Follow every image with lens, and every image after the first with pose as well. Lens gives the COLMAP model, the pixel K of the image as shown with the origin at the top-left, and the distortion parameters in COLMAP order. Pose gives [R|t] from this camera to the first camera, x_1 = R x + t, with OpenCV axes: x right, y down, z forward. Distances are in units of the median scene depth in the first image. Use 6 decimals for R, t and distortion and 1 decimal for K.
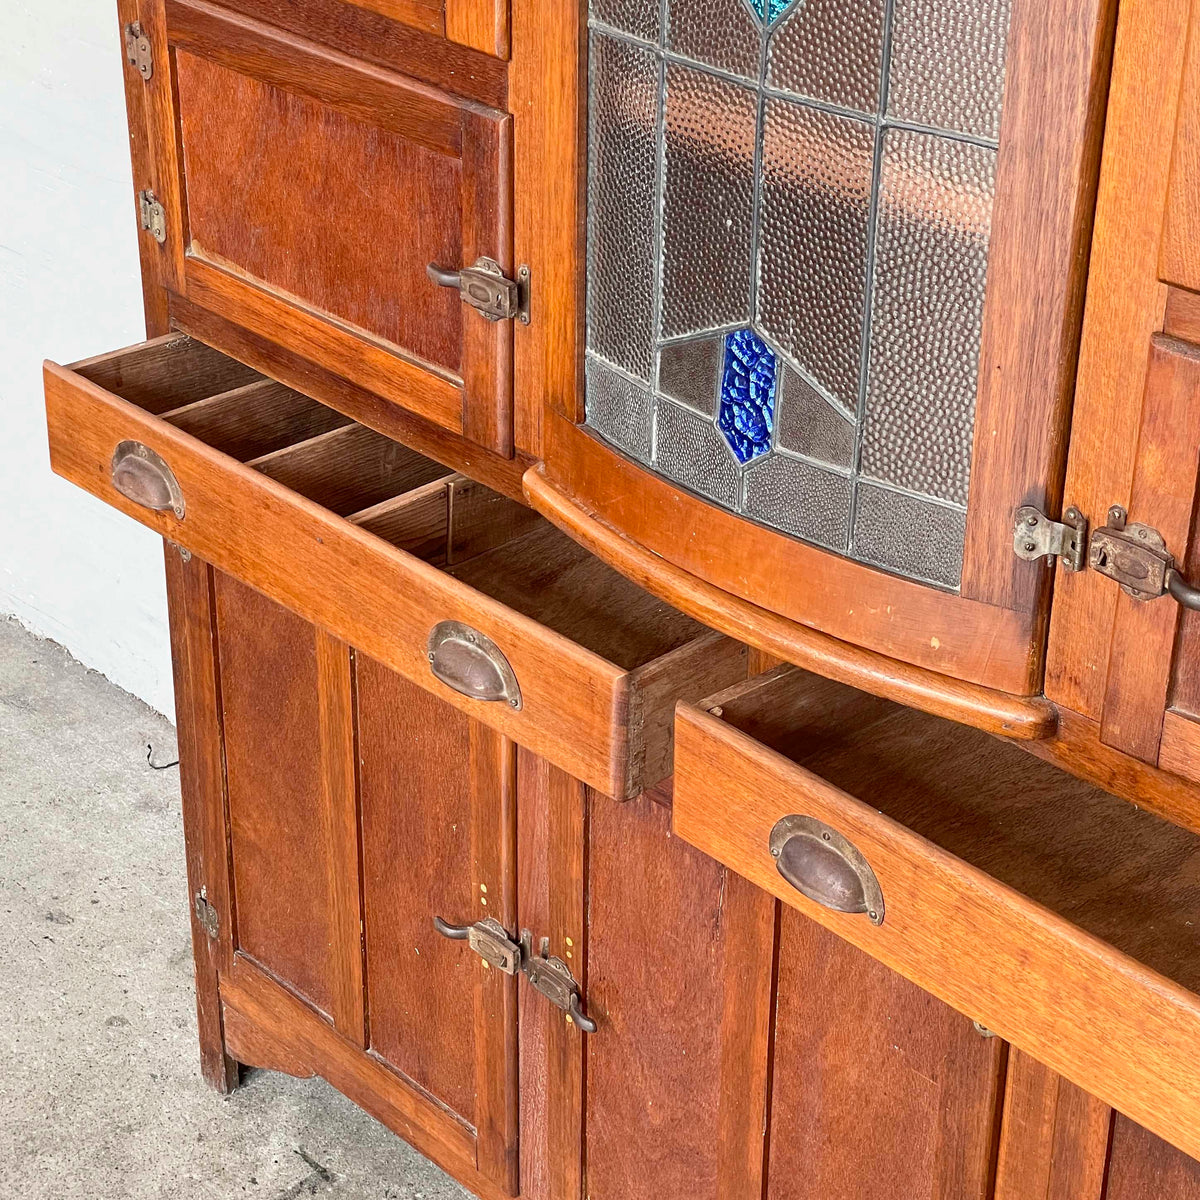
lens RADIAL K [[2503.7, 0, 574.1], [0, 2503.7, 572.5], [0, 0, 1]] dist [0.125829, 0.000000]
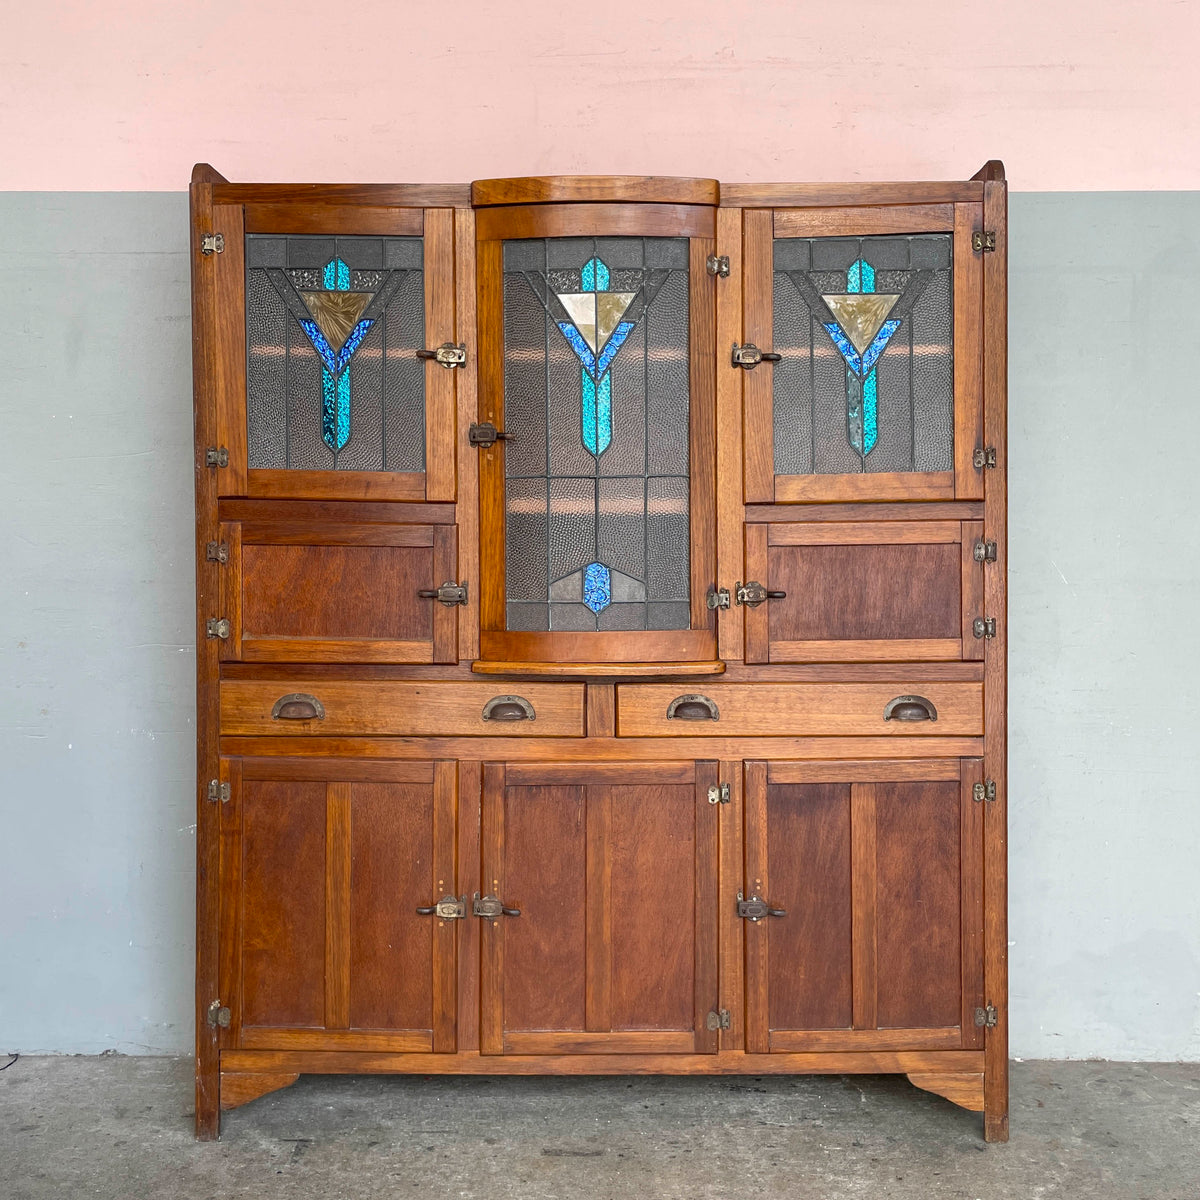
lens RADIAL K [[1292.3, 0, 589.4], [0, 1292.3, 555.6], [0, 0, 1]] dist [0.049104, 0.000000]
pose [[0.697560, -0.021617, 0.716200, -0.925486], [0.345948, 0.885486, -0.310217, 0.328538], [-0.627479, 0.464163, 0.625158, 0.067511]]
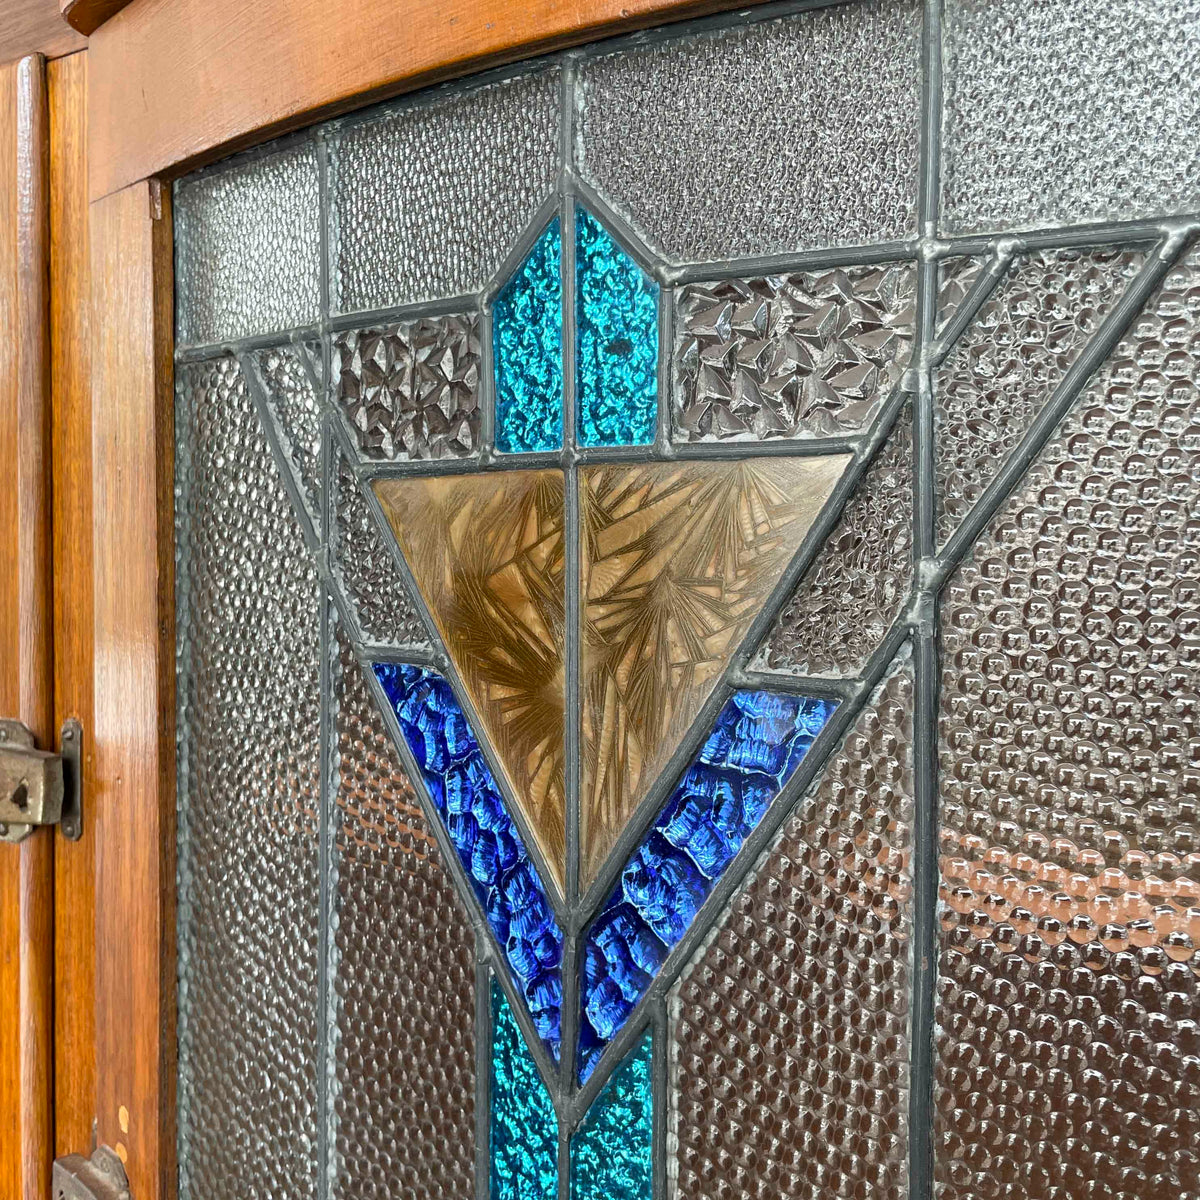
lens RADIAL K [[1249.0, 0, 607.8], [0, 1249.0, 608.3], [0, 0, 1]] dist [0.033936, 0.000000]
pose [[0.968783, -0.002139, 0.247900, 0.026490], [0.111139, 0.897596, -0.426579, -0.243718], [-0.221602, 0.440814, 0.869814, 0.640889]]
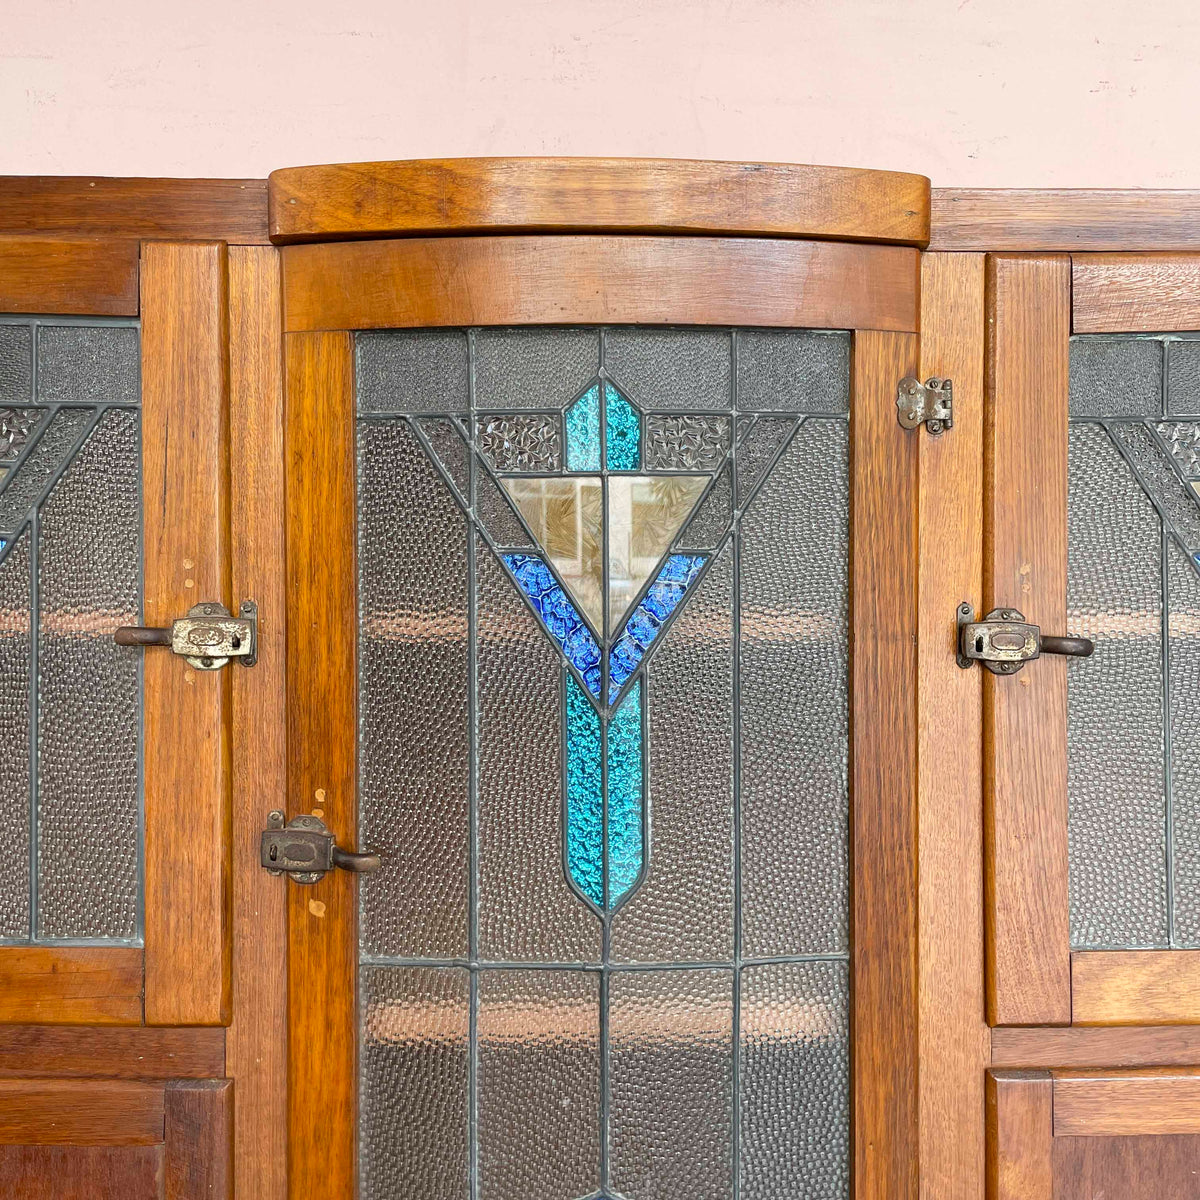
lens RADIAL K [[1249.0, 0, 600.3], [0, 1249.0, 612.5], [0, 0, 1]] dist [0.033936, 0.000000]
pose [[0.670059, -0.021919, 0.741984, -0.299768], [0.355403, 0.887025, -0.294747, -0.148581], [-0.651698, 0.461201, 0.602149, 0.520771]]
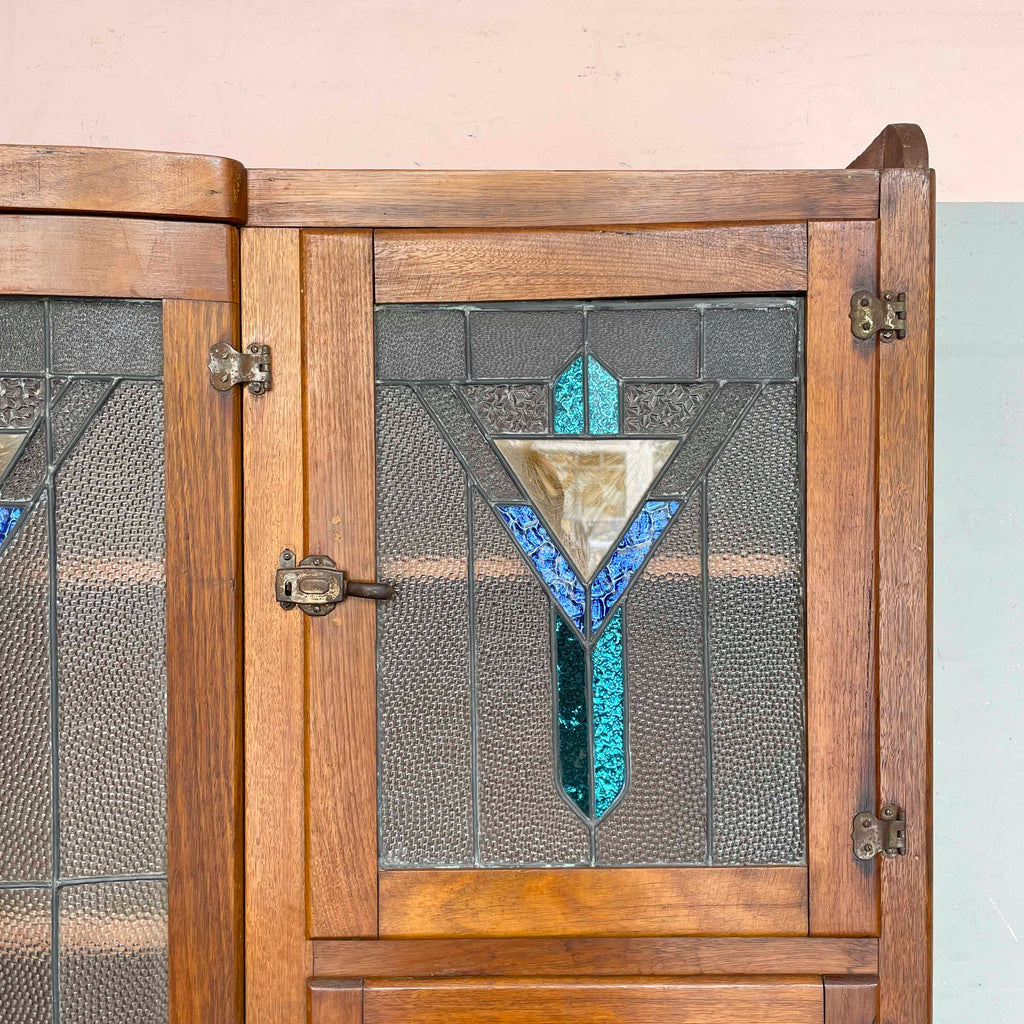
lens RADIAL K [[1065.8, 0, 508.8], [0, 1065.8, 521.6], [0, 0, 1]] dist [0.033936, 0.000000]
pose [[0.689271, -0.021648, 0.724180, -0.094453], [0.345718, 0.888241, -0.302500, -0.082875], [-0.636698, 0.458867, 0.619723, 0.366055]]
